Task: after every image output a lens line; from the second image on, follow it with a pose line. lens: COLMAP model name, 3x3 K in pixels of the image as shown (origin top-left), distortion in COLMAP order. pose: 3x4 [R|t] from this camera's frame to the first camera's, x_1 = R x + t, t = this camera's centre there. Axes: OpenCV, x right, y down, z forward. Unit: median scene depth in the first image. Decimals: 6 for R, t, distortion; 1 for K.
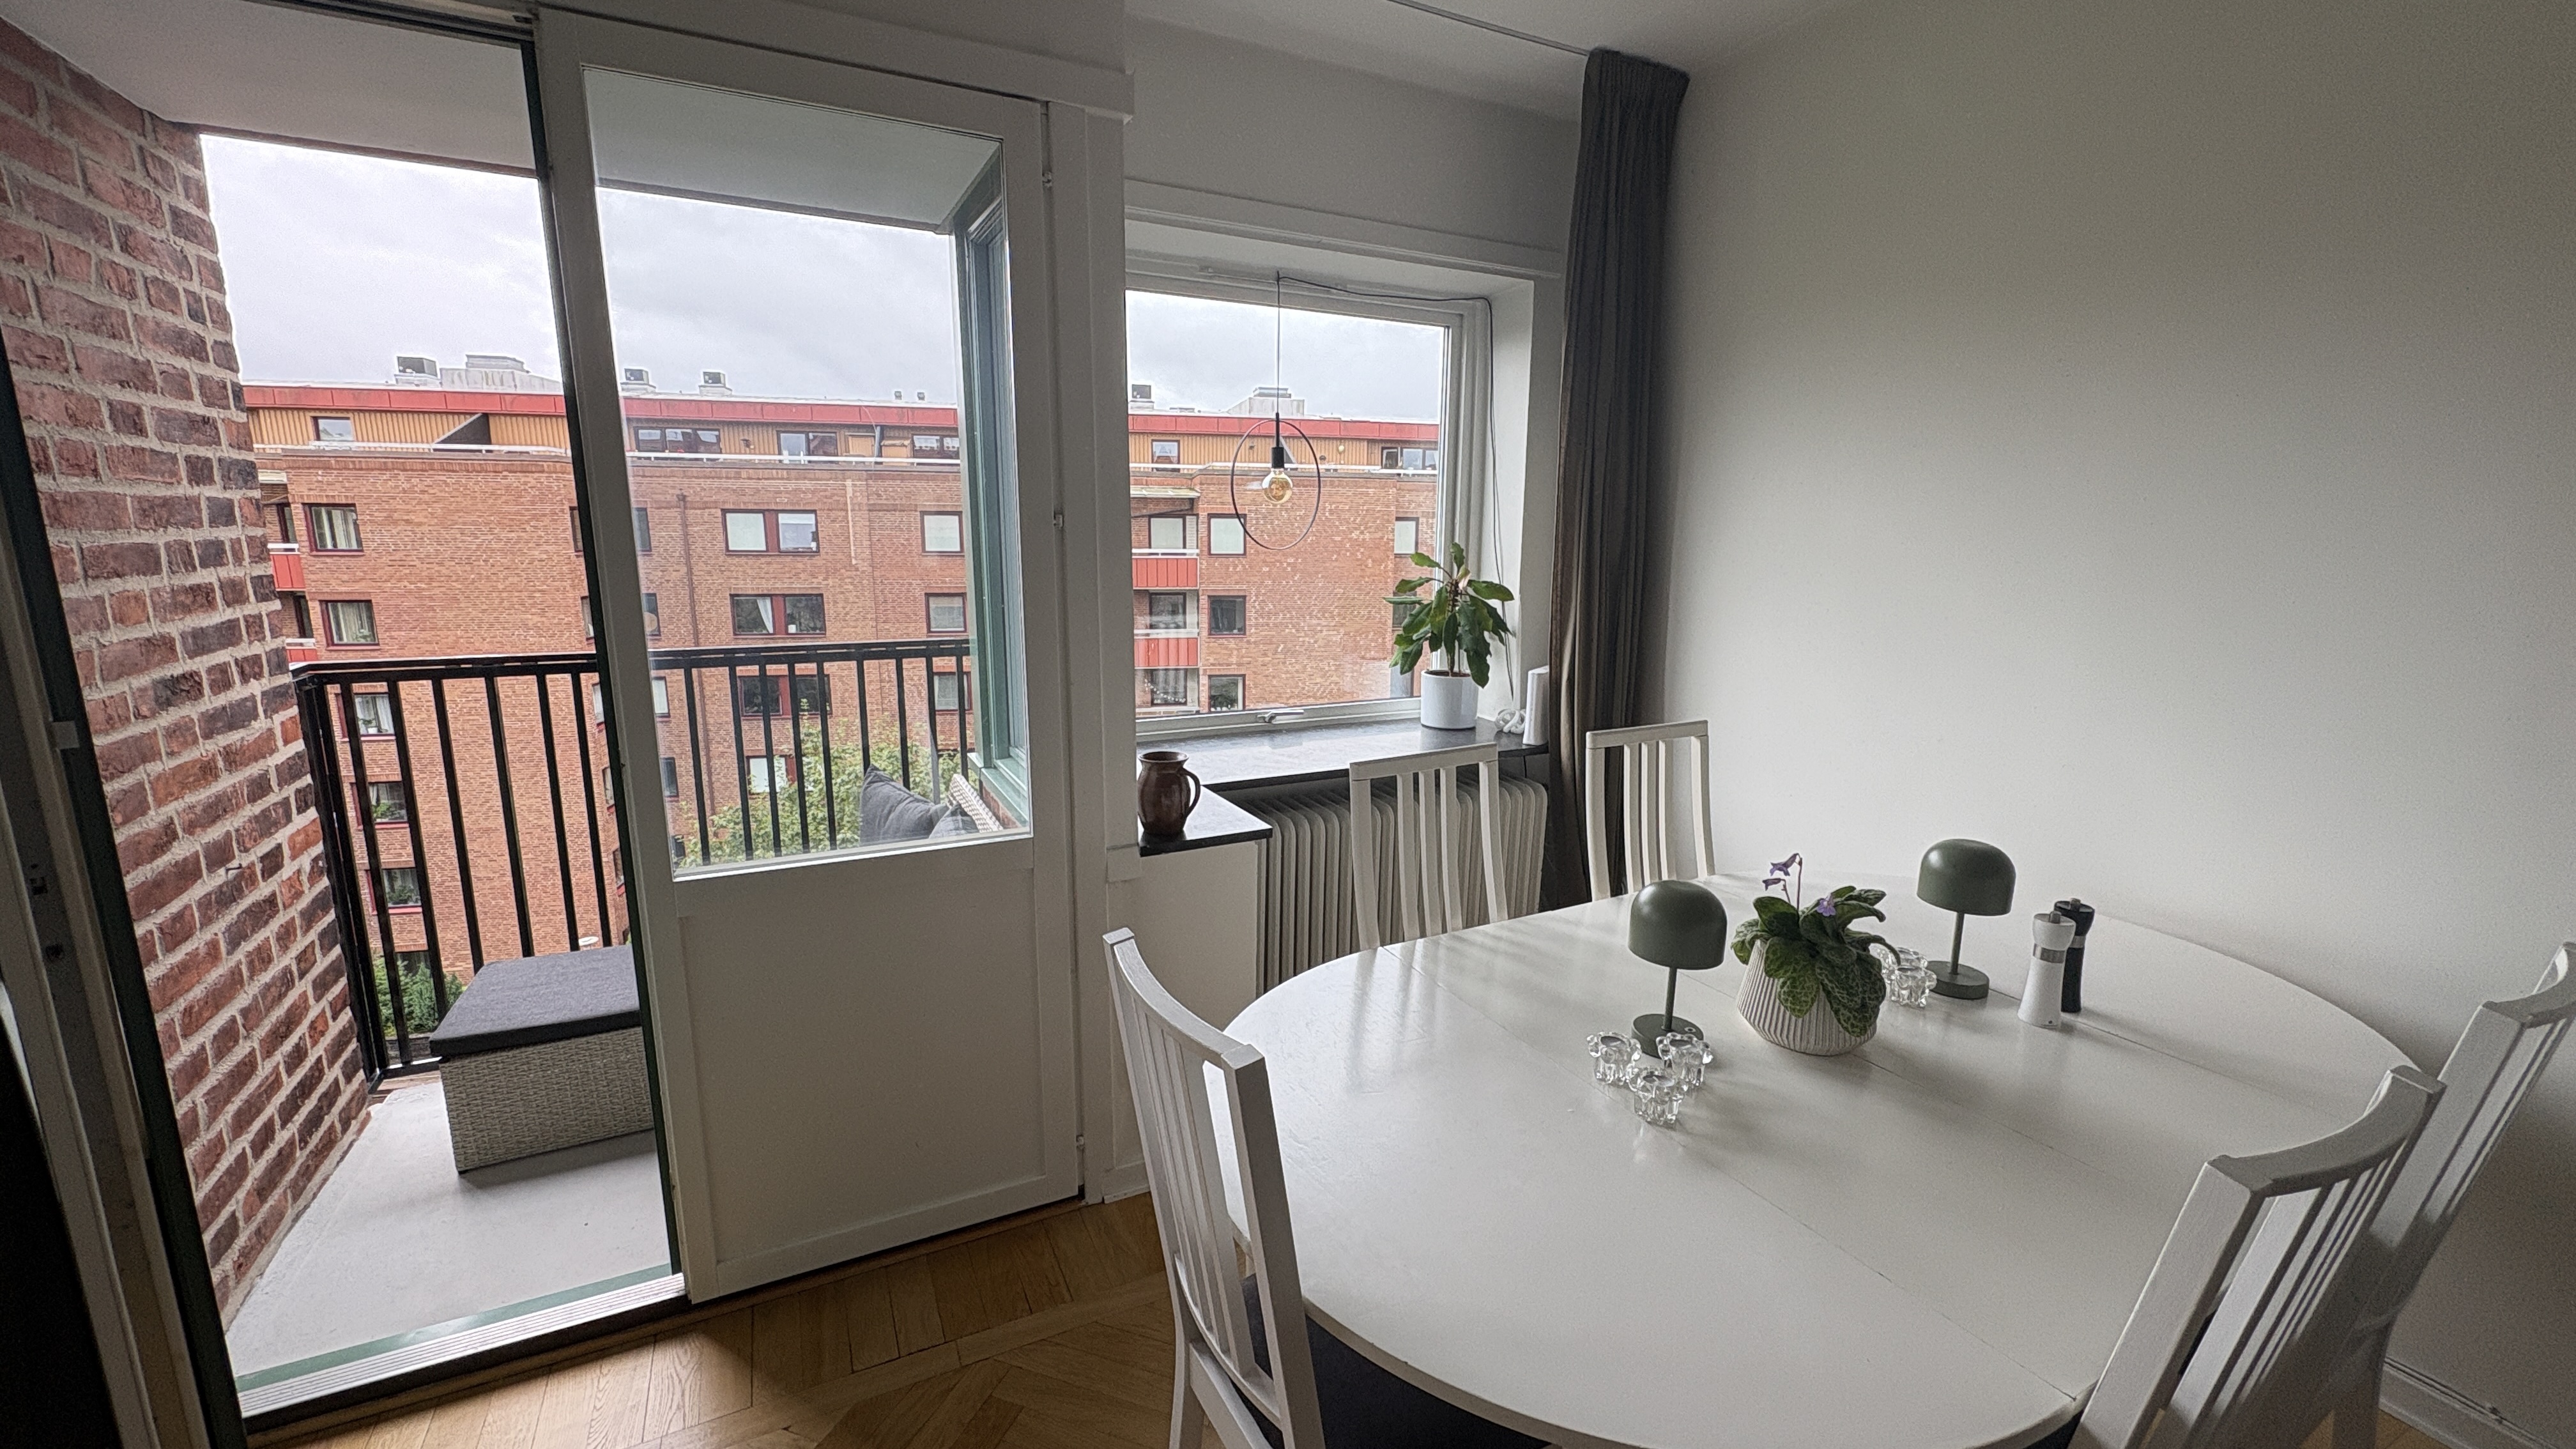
lens RADIAL K [[1022.9, 0, 1292.5], [0, 1022.9, 724.8], [0, 0, 1]] dist [0.000906, -0.000783]
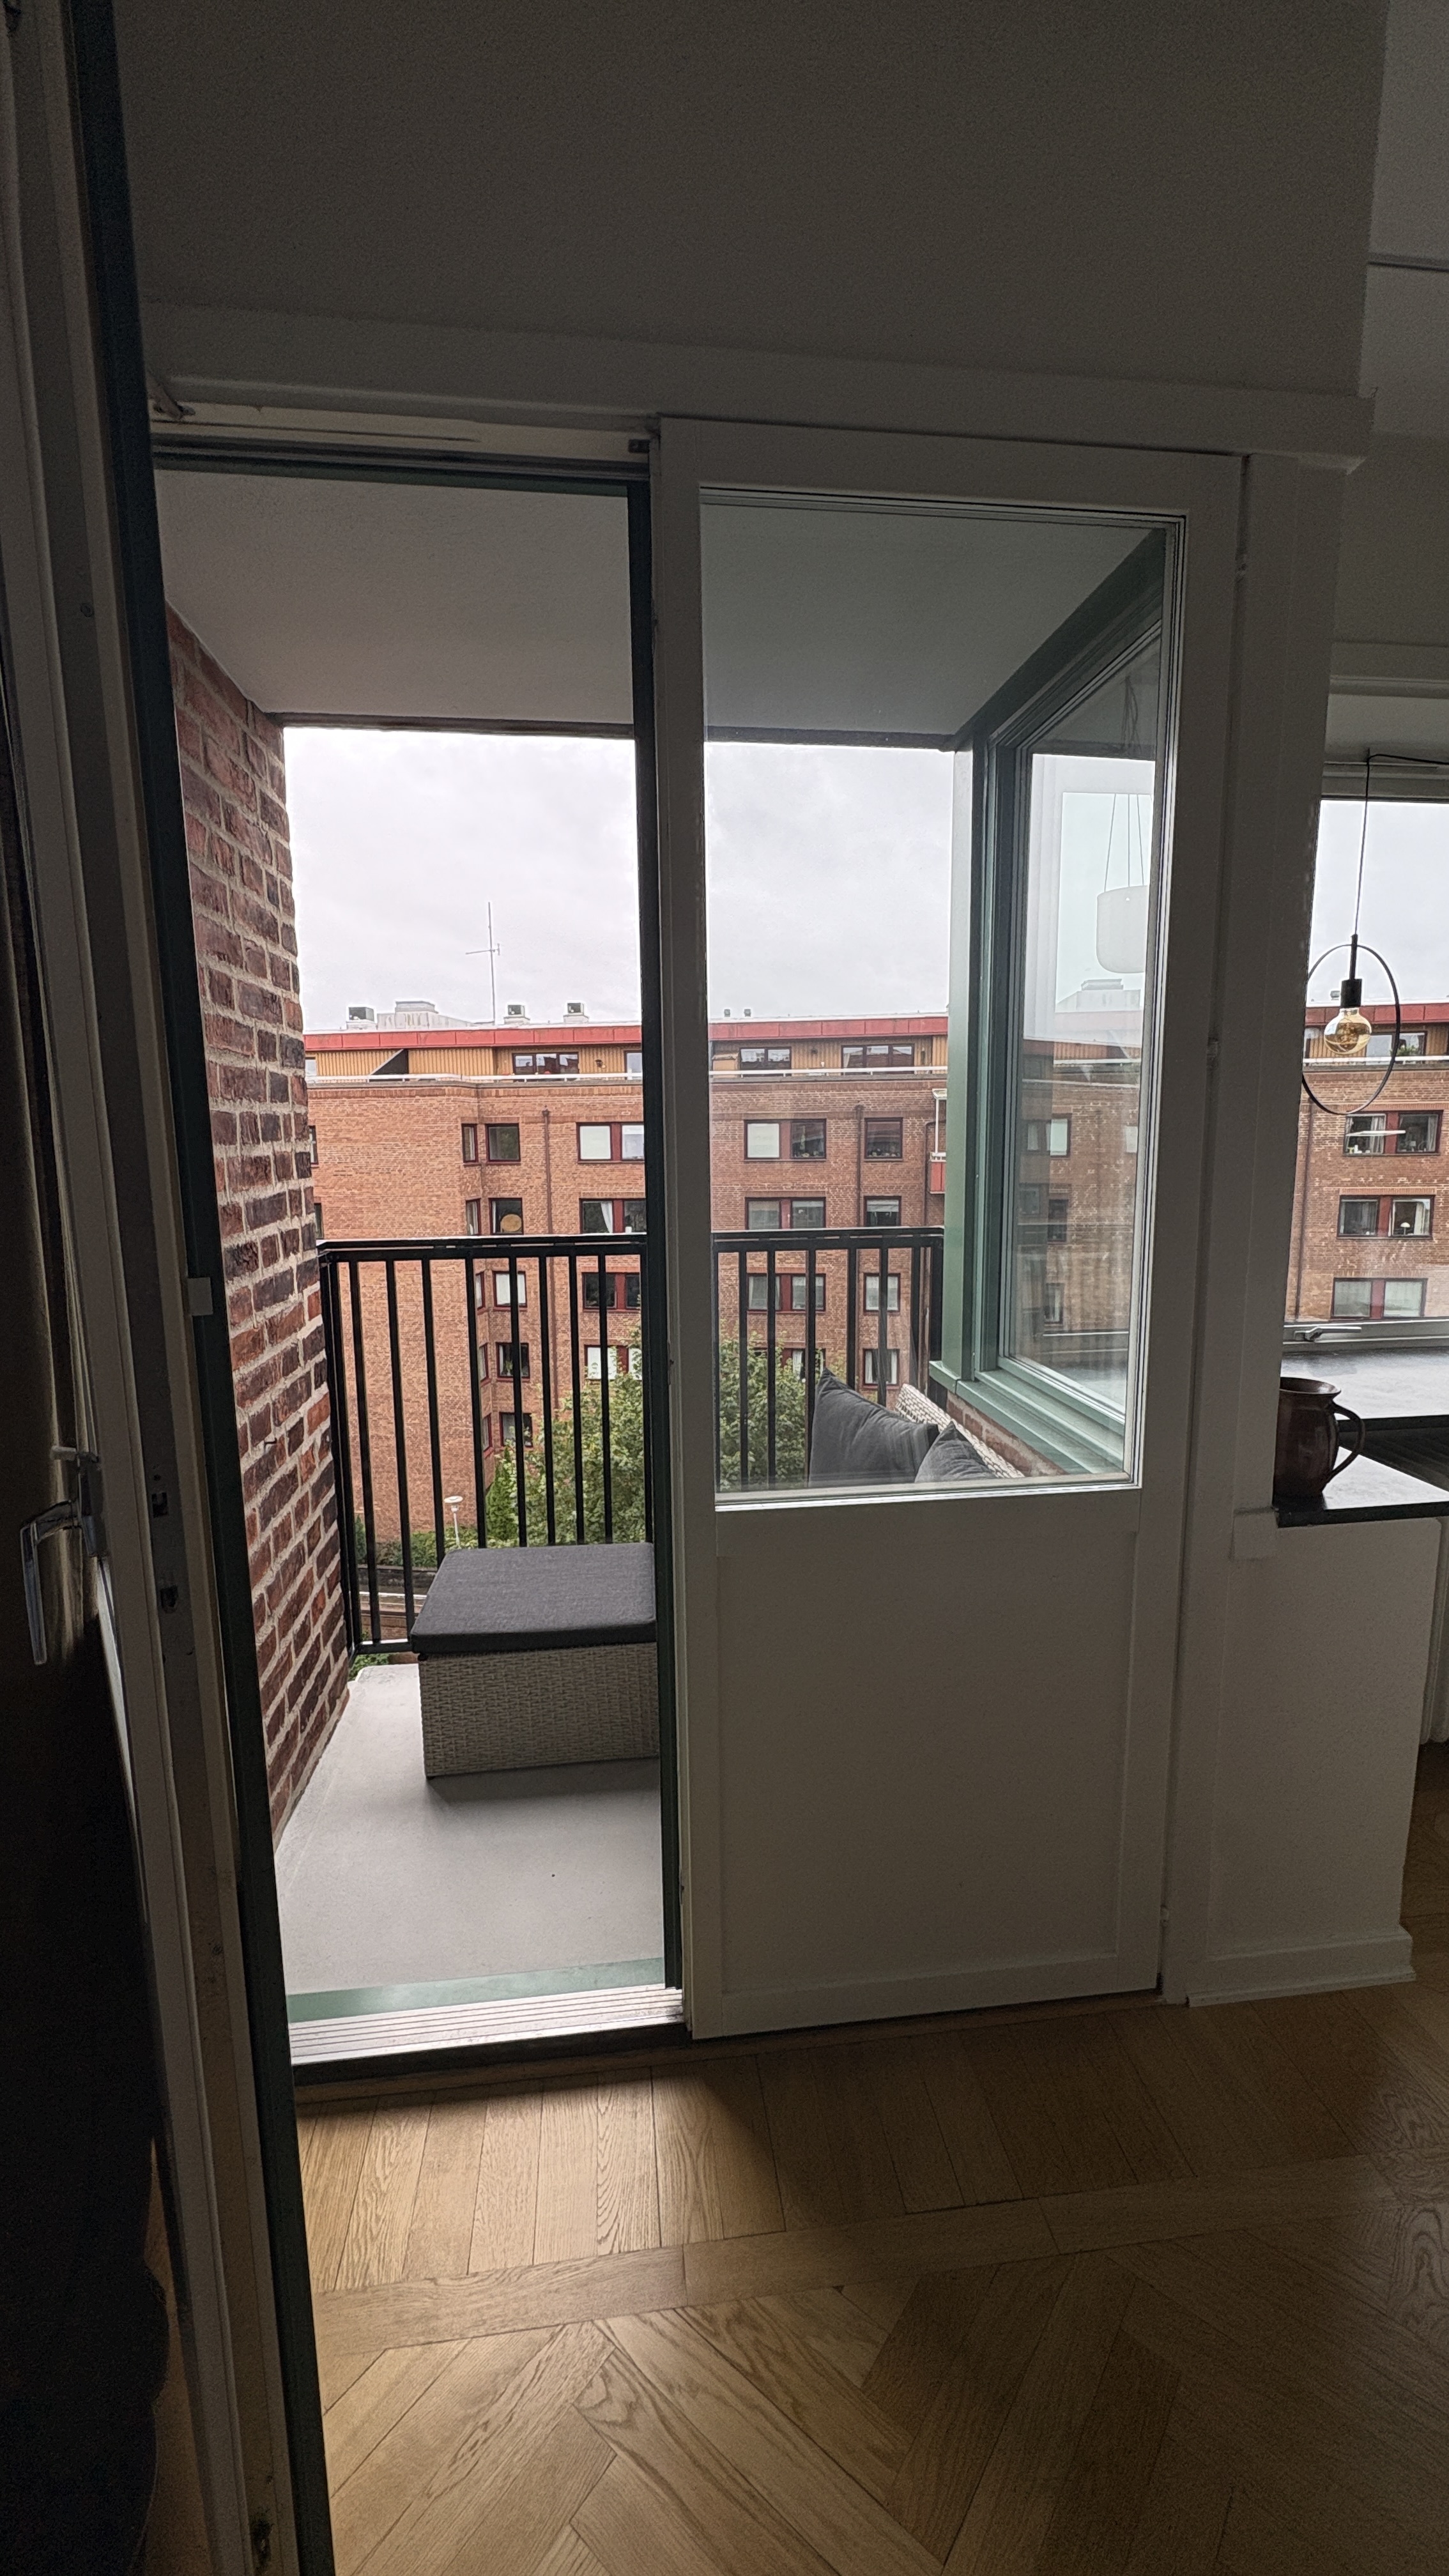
lens RADIAL K [[1022.9, 0, 717.7], [0, 1022.9, 1285.8], [0, 0, 1]] dist [0.000906, -0.000783]
pose [[0.937444, 0.029085, -0.346918, -0.261447], [-0.044349, 0.998362, -0.036139, 0.005248], [0.345299, 0.049264, 0.937199, 0.193500]]
